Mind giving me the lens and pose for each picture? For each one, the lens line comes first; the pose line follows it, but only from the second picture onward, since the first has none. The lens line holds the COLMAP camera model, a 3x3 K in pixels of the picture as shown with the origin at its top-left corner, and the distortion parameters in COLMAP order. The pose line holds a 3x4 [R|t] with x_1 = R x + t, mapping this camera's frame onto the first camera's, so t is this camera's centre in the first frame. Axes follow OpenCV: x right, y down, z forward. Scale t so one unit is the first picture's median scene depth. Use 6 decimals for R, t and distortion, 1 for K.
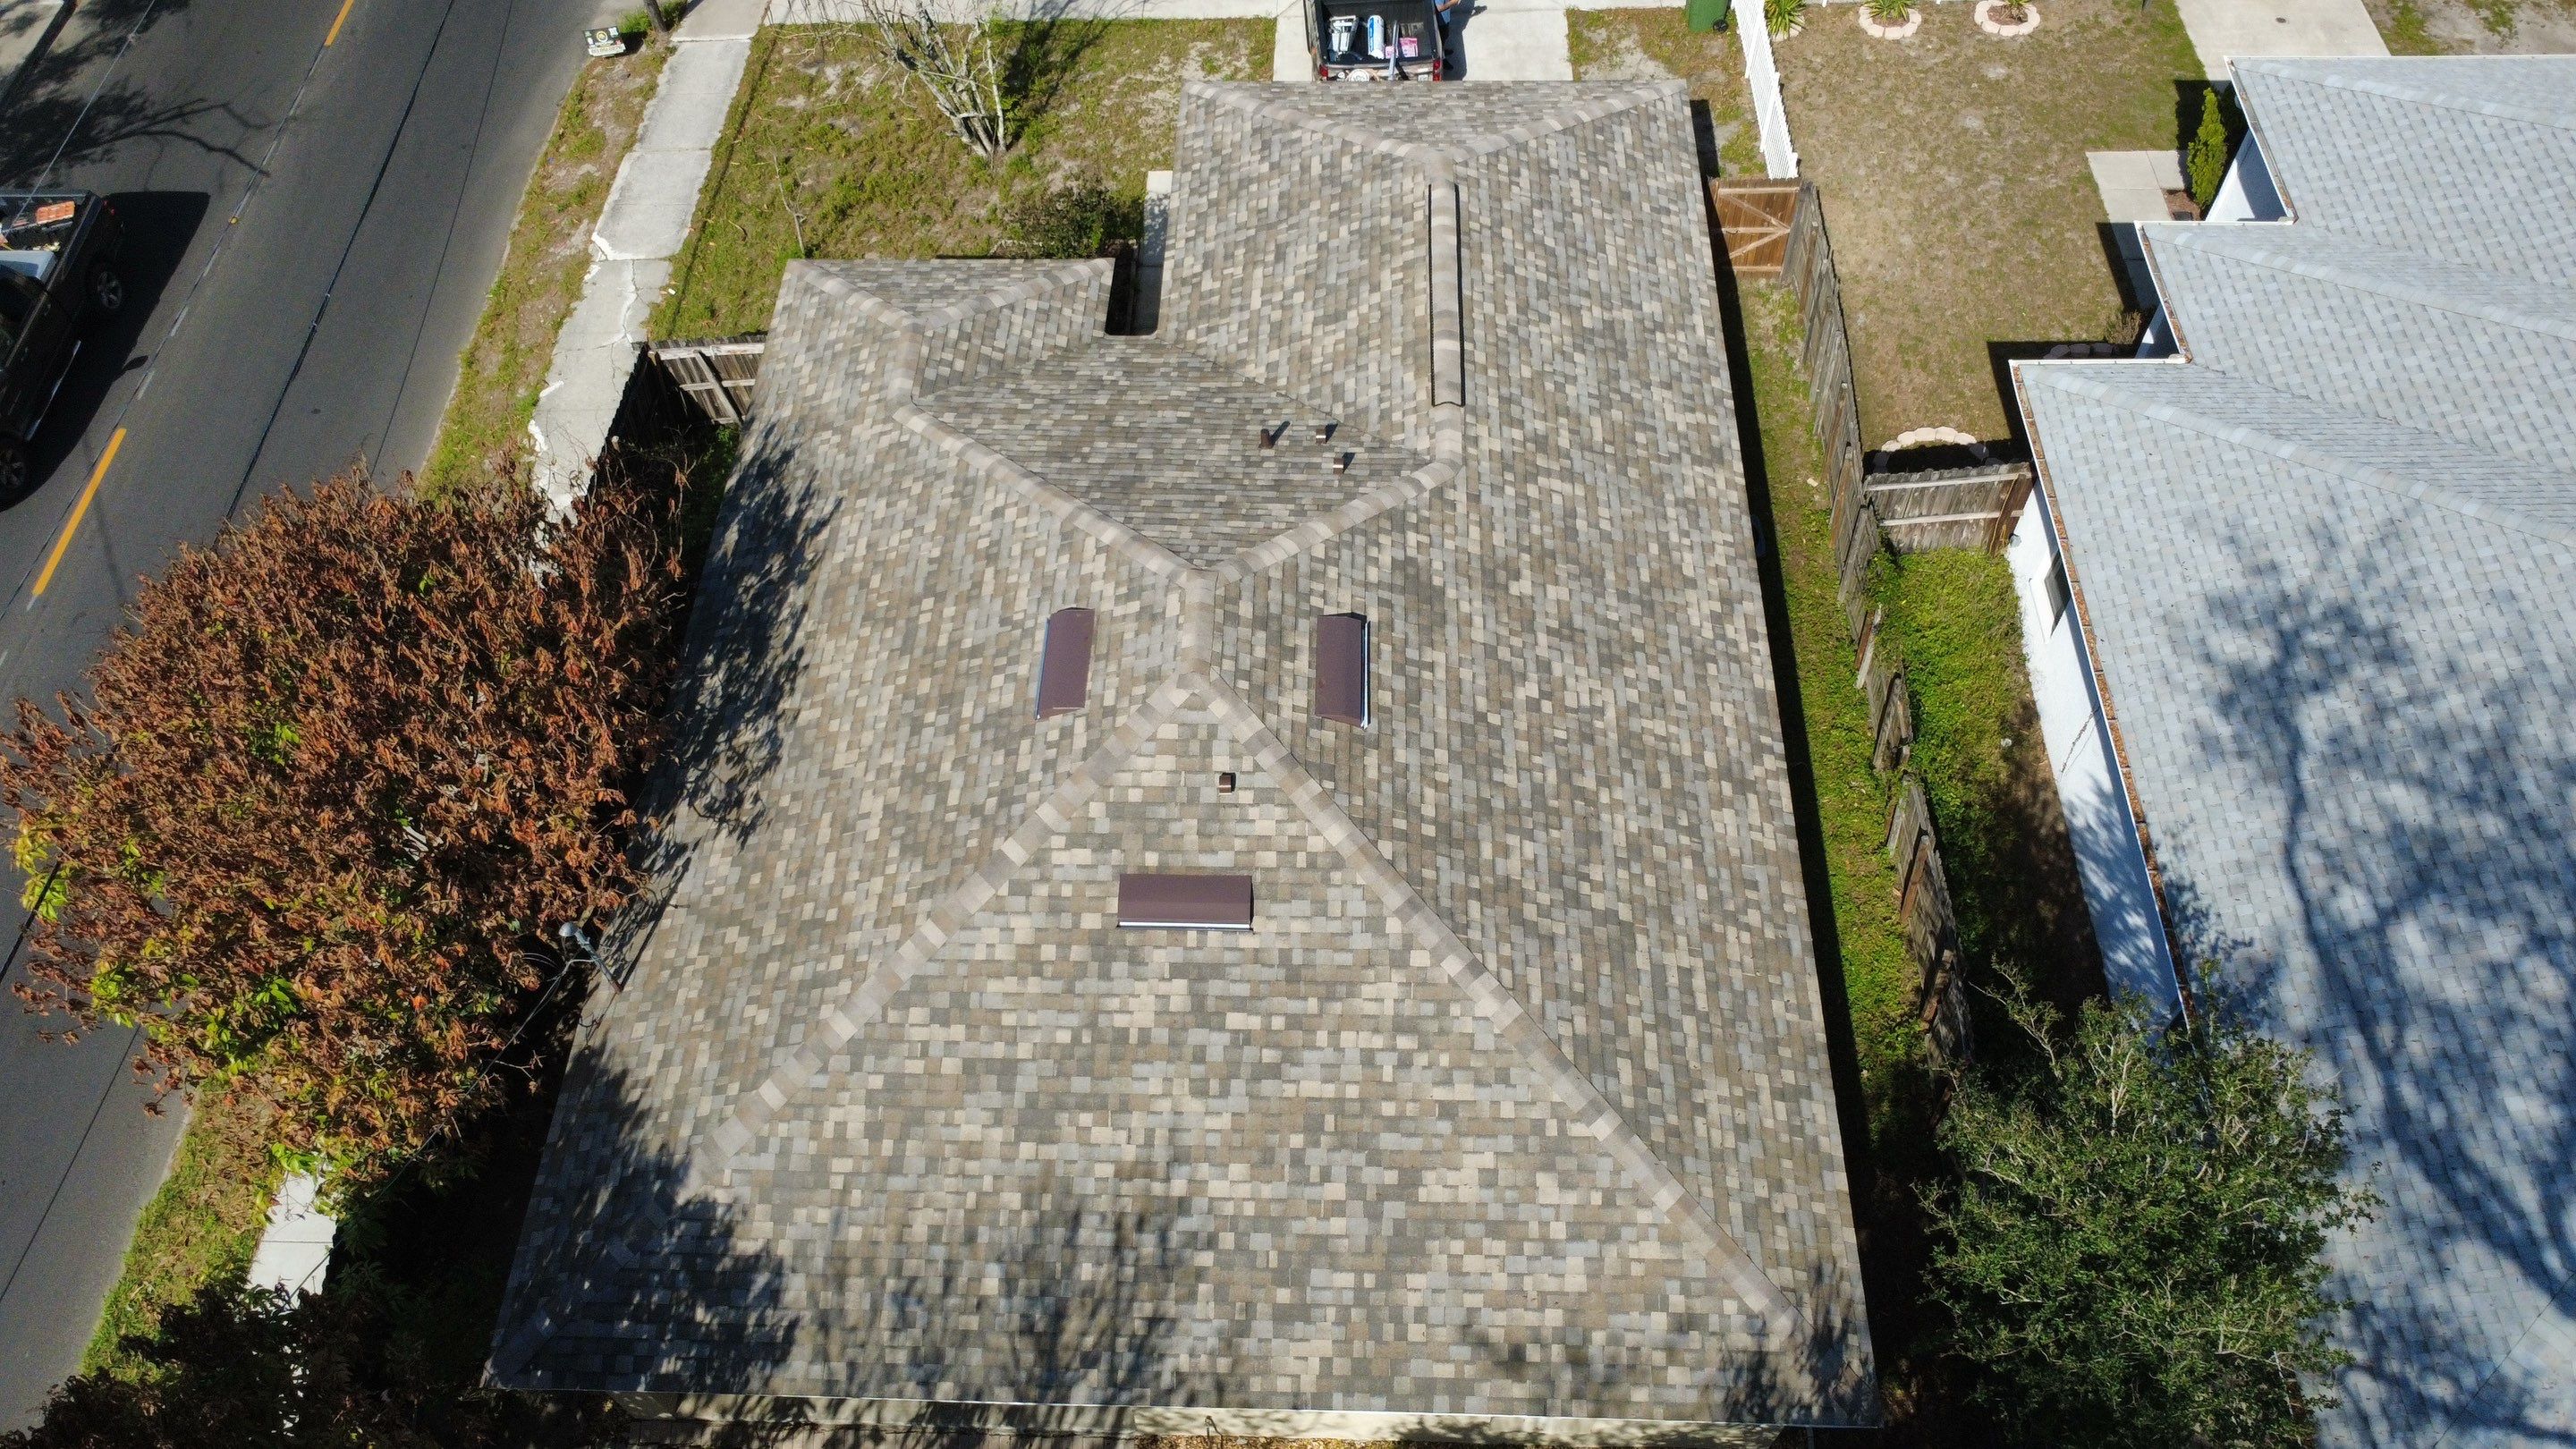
lens RADIAL K [[1873.6, 0, 1283.7], [0, 1873.6, 721.0], [0, 0, 1]] dist [-0.002219, 0.005141]
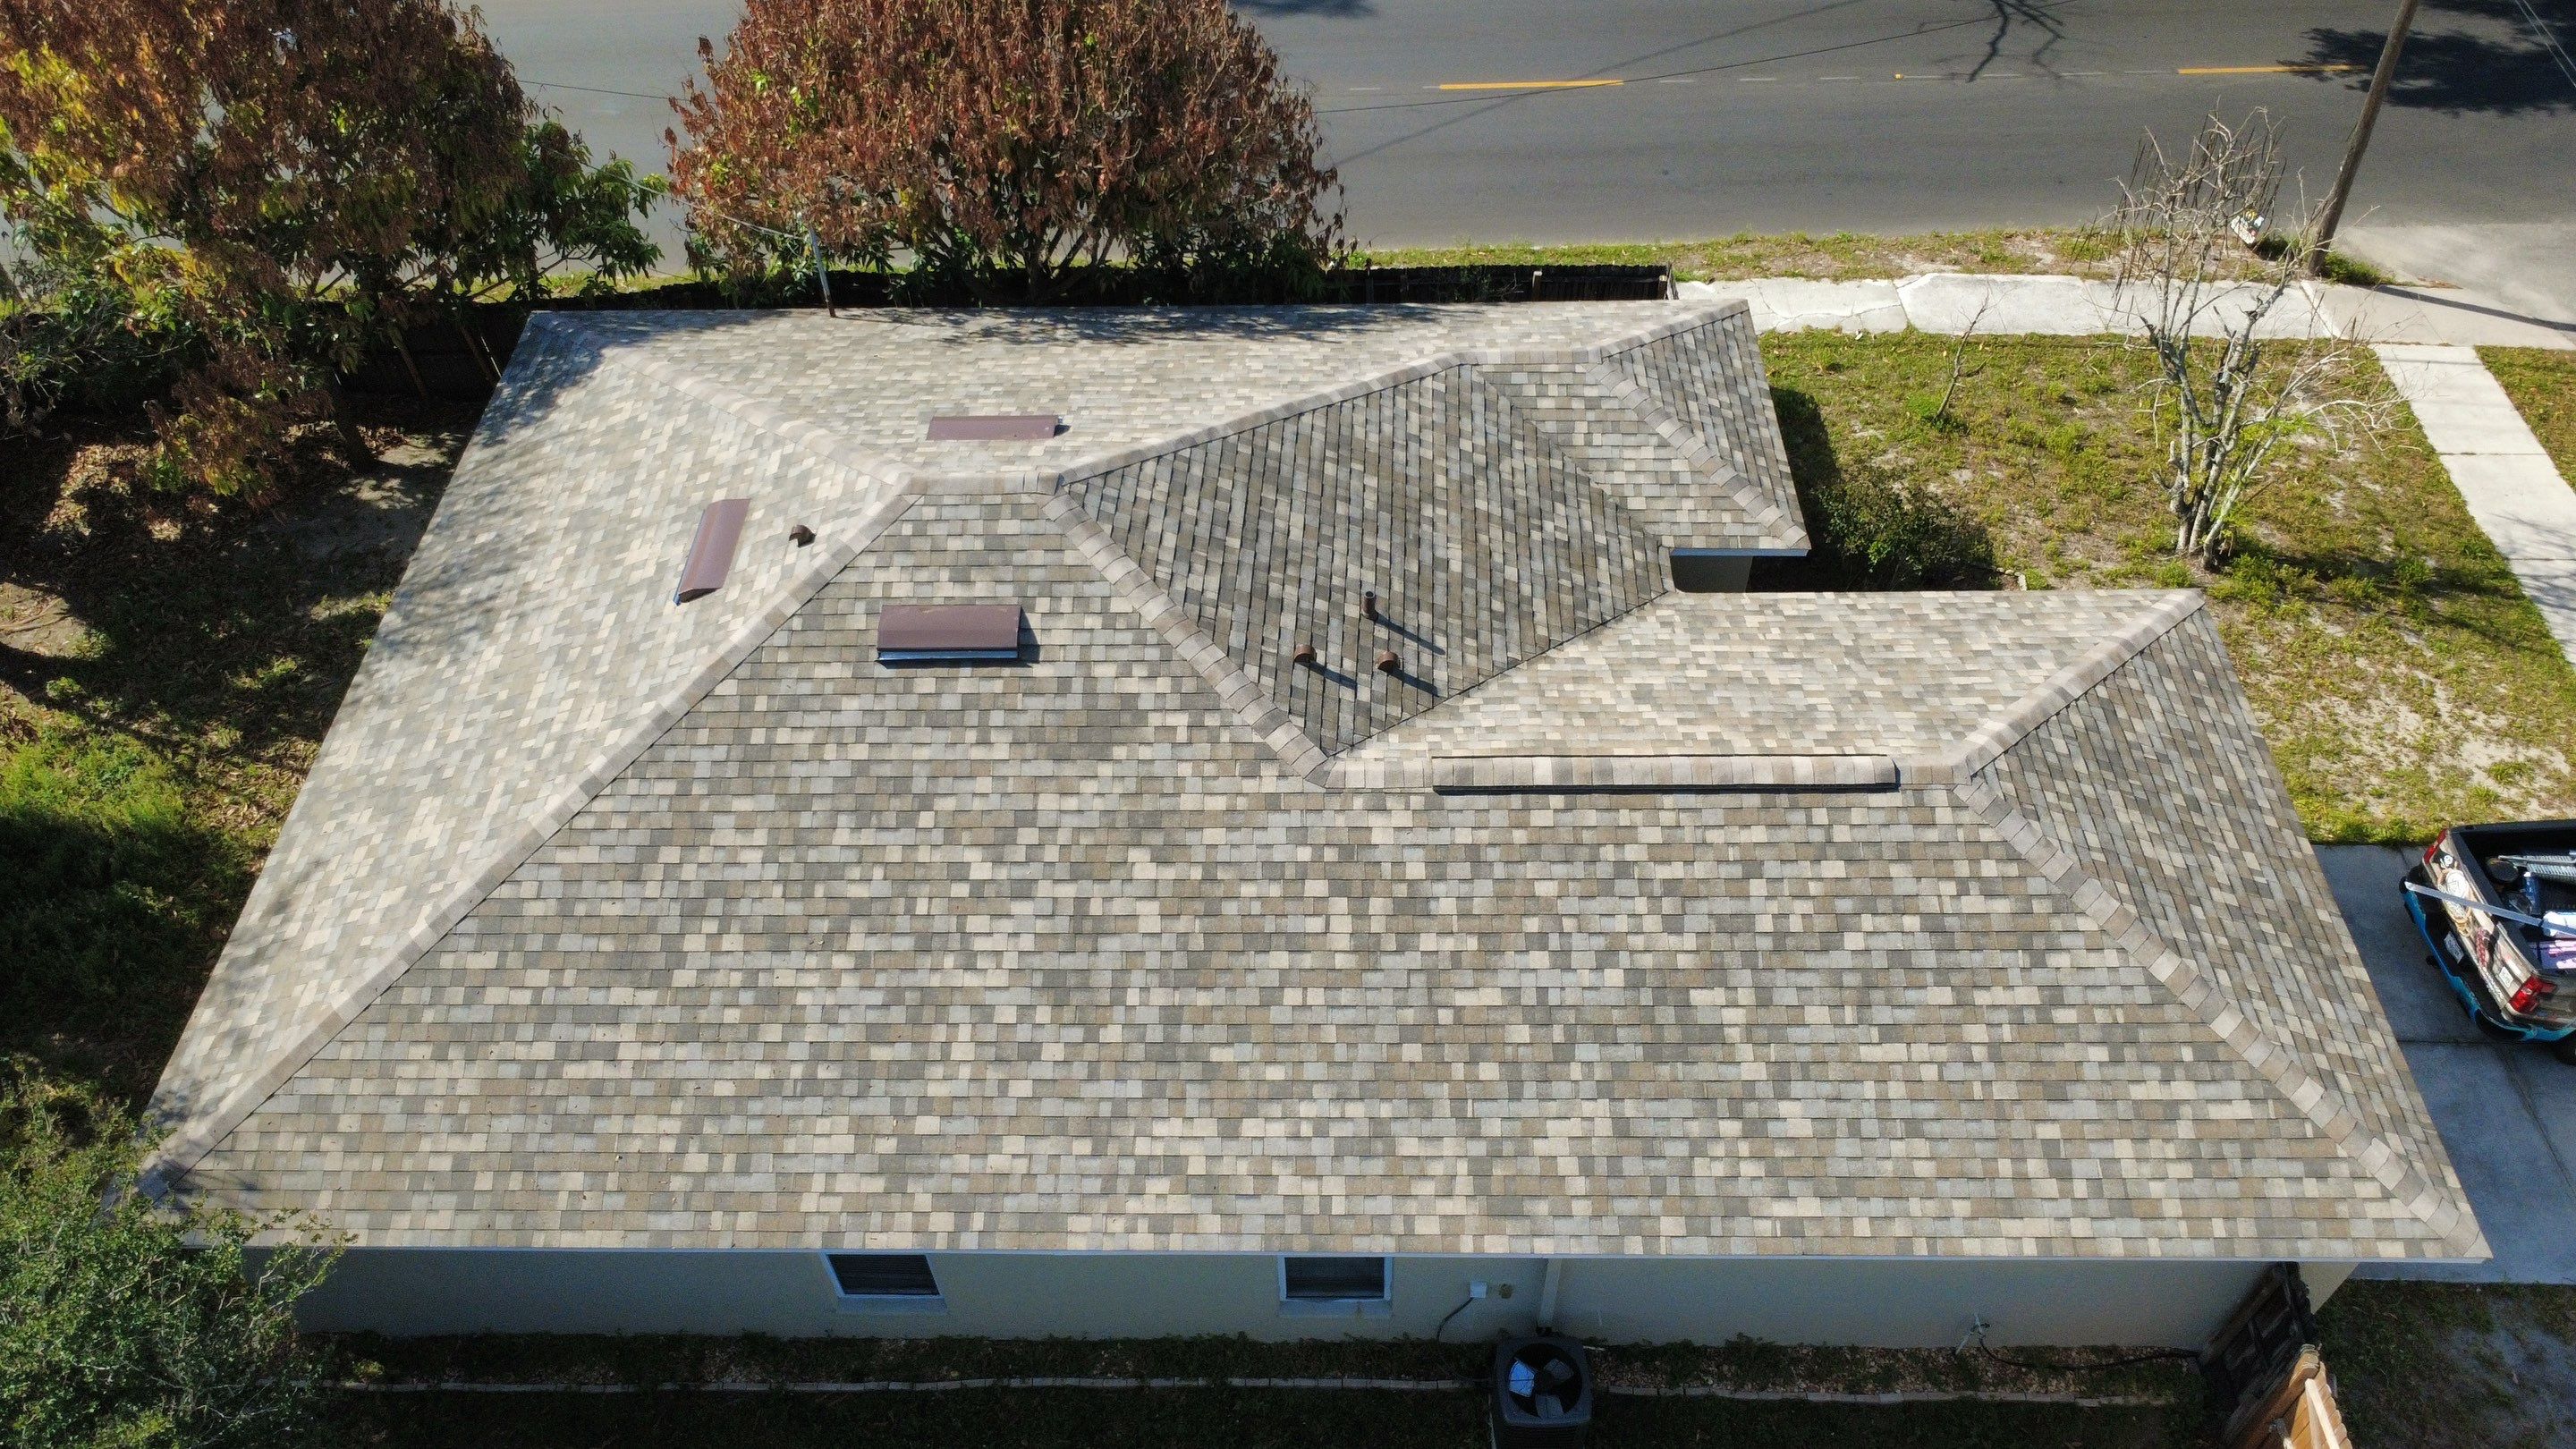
lens RADIAL K [[1873.6, 0, 1283.7], [0, 1873.6, 721.0], [0, 0, 1]] dist [-0.002219, 0.005141]
pose [[0.011765, 0.759735, -0.650127, 0.603181], [-0.801366, 0.396031, 0.448298, -0.503272], [0.598058, 0.515716, 0.613485, 0.544224]]
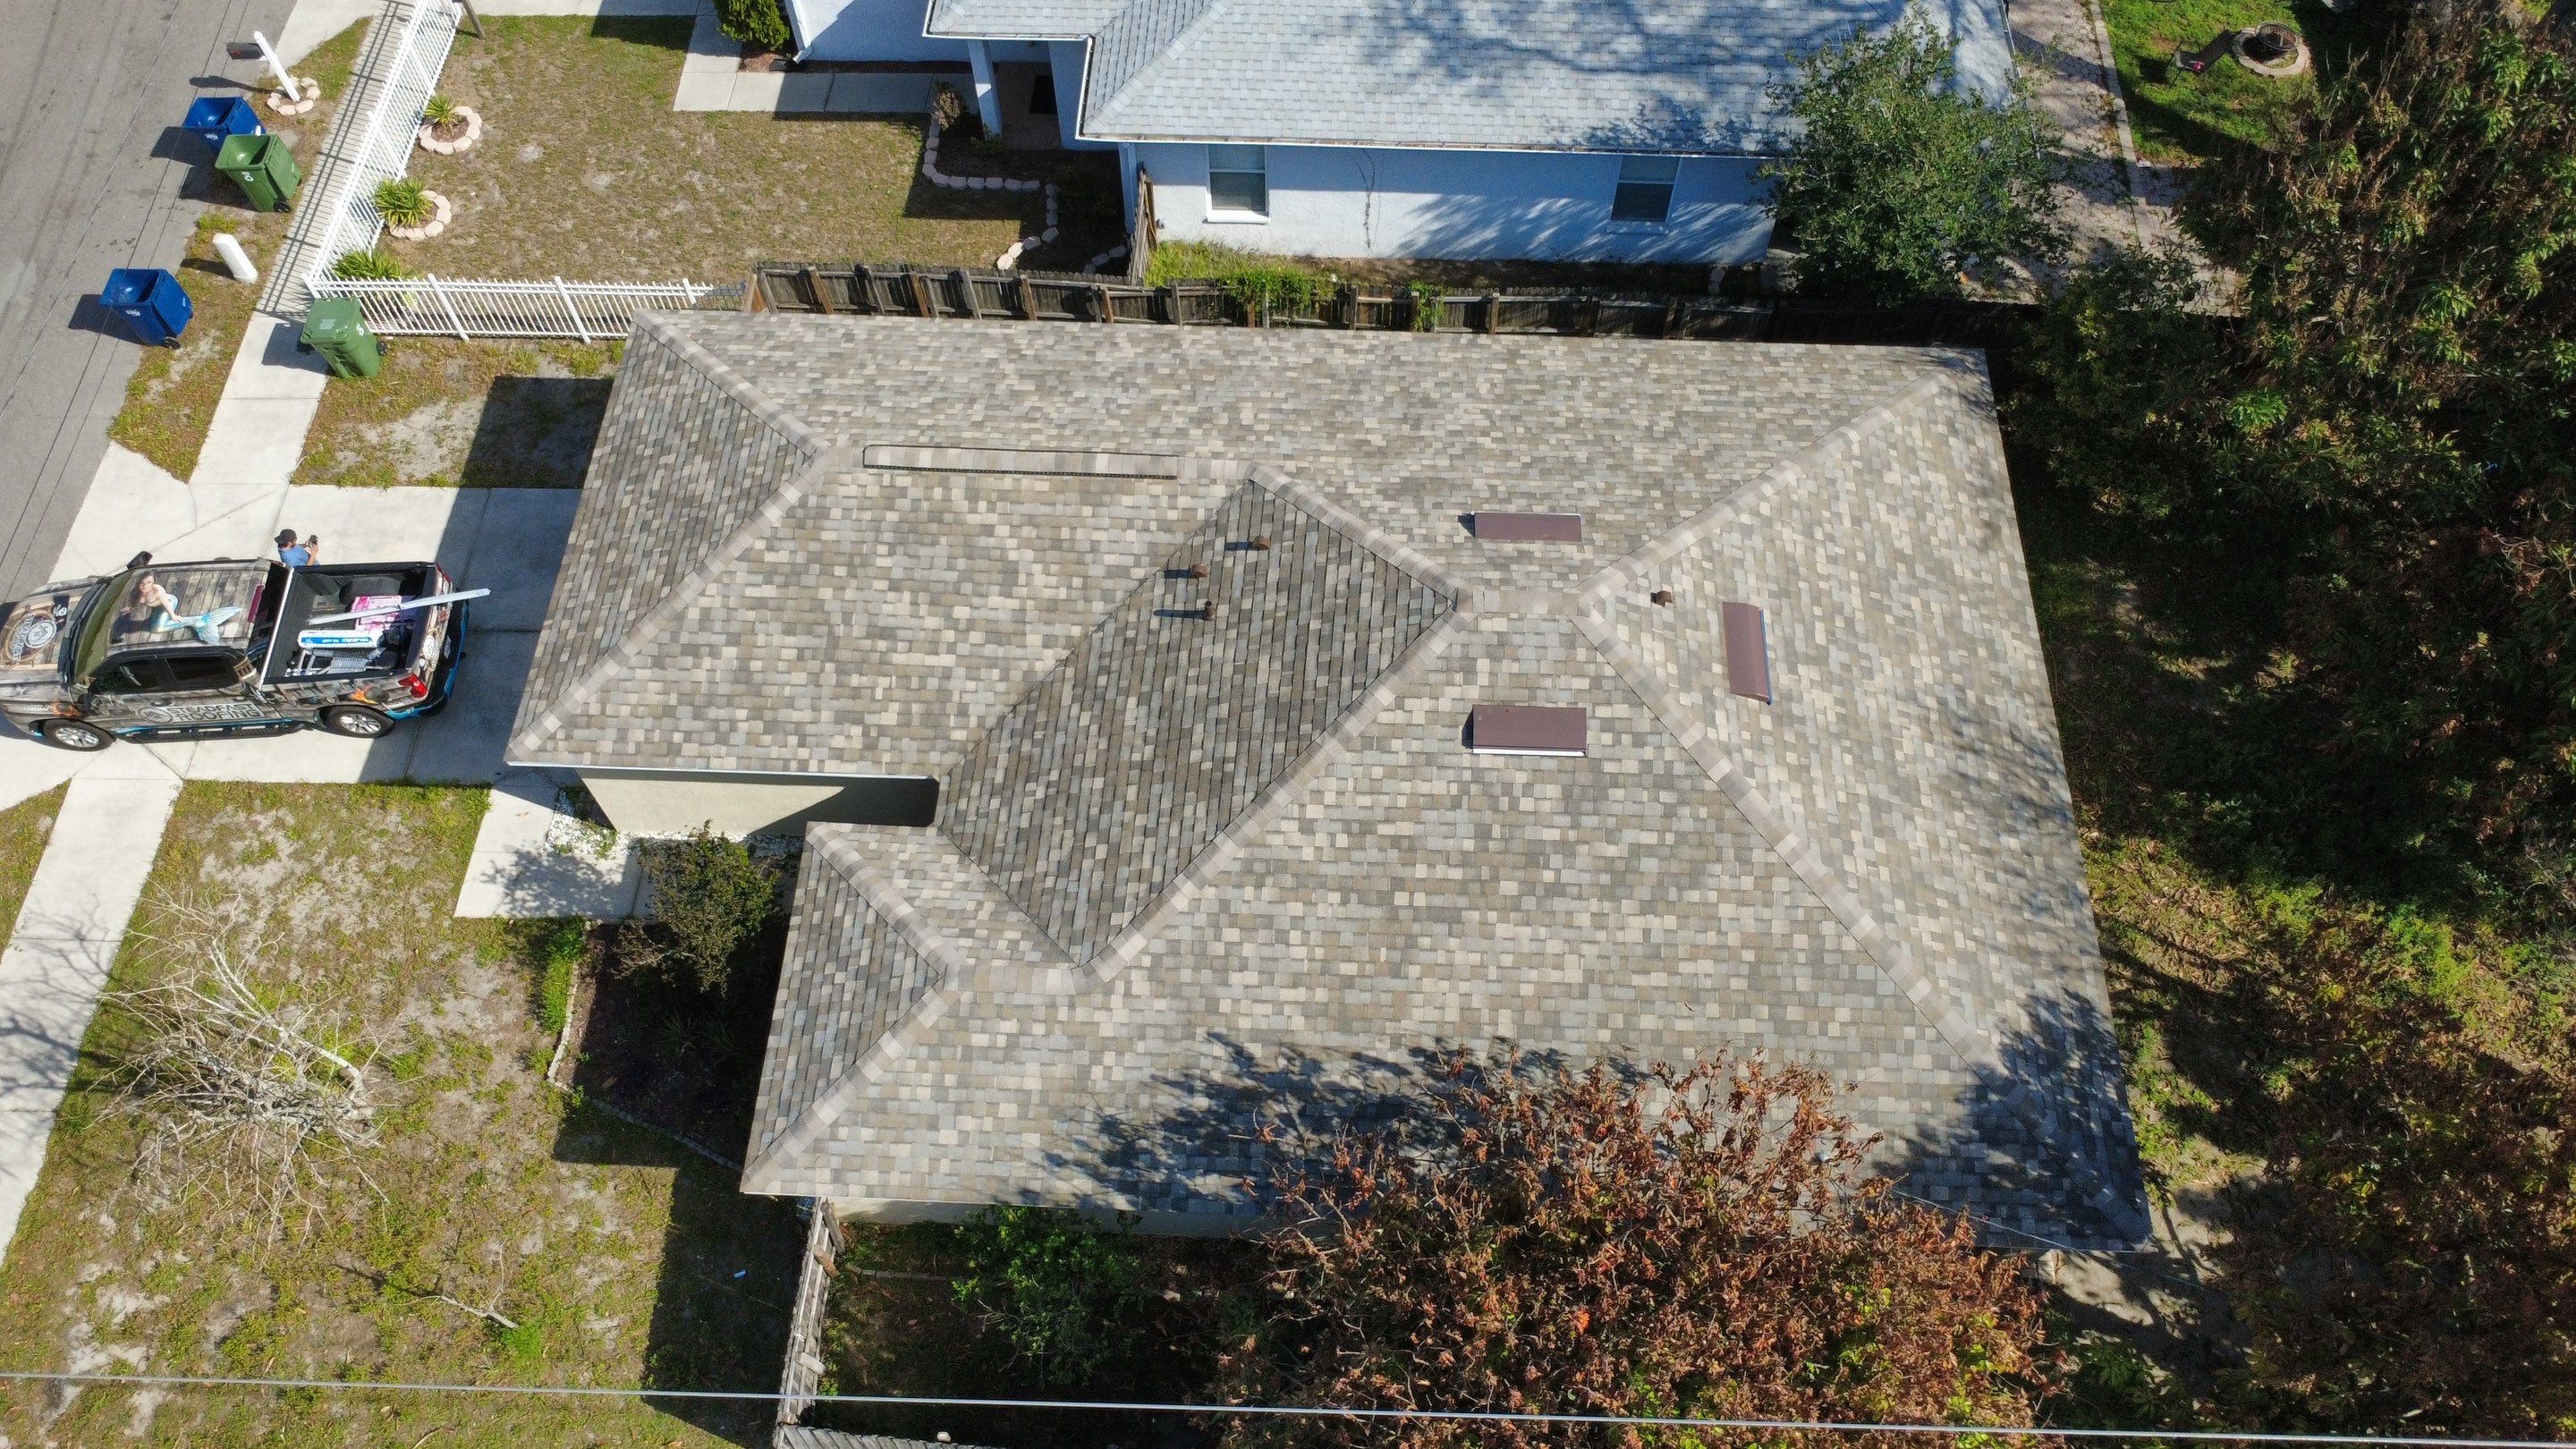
lens RADIAL K [[1875.3, 0, 1284.5], [0, 1875.3, 719.4], [0, 0, 1]] dist [0.000019, 0.000458]
pose [[0.010597, -0.847107, 0.531317, -0.660265], [0.819738, 0.311648, 0.480527, -0.643168], [-0.572641, 0.430448, 0.697708, 0.301589]]
